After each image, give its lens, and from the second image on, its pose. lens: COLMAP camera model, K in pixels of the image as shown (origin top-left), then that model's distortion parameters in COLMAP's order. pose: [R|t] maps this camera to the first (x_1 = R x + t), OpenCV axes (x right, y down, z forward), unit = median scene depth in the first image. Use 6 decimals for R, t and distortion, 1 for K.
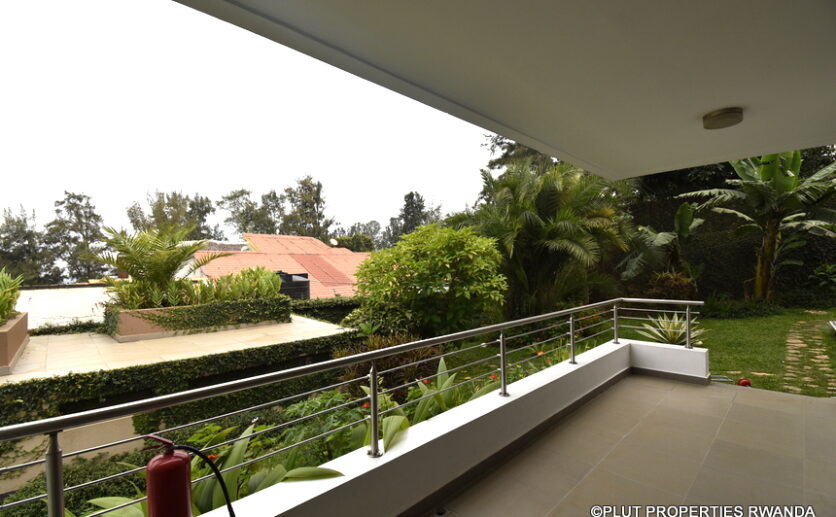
lens RADIAL K [[370.4, 0, 418.0], [0, 370.4, 258.5], [0, 0, 1]] dist [0.000261, -0.019238]
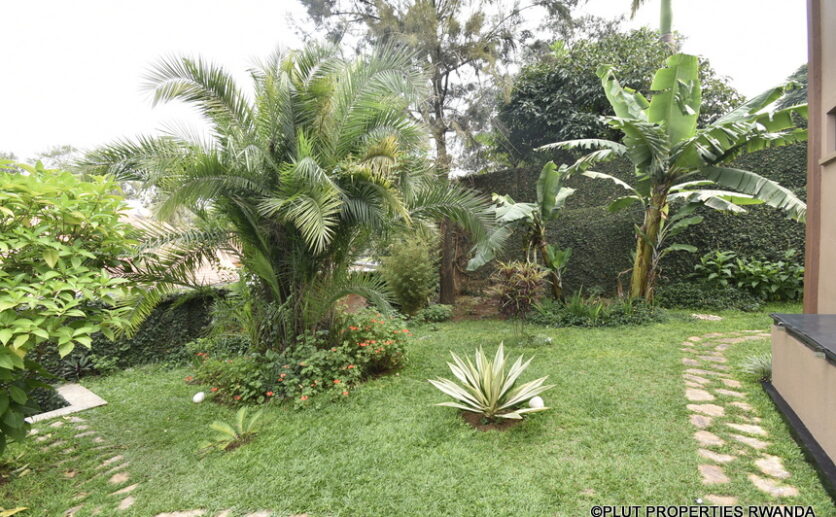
lens RADIAL K [[370.4, 0, 418.0], [0, 370.4, 258.5], [0, 0, 1]] dist [0.000261, -0.019238]
pose [[0.973401, 0.004032, 0.229074, 0.351588], [-0.016150, 0.998566, 0.051048, 0.002706], [-0.228539, -0.053390, 0.972070, 0.397058]]
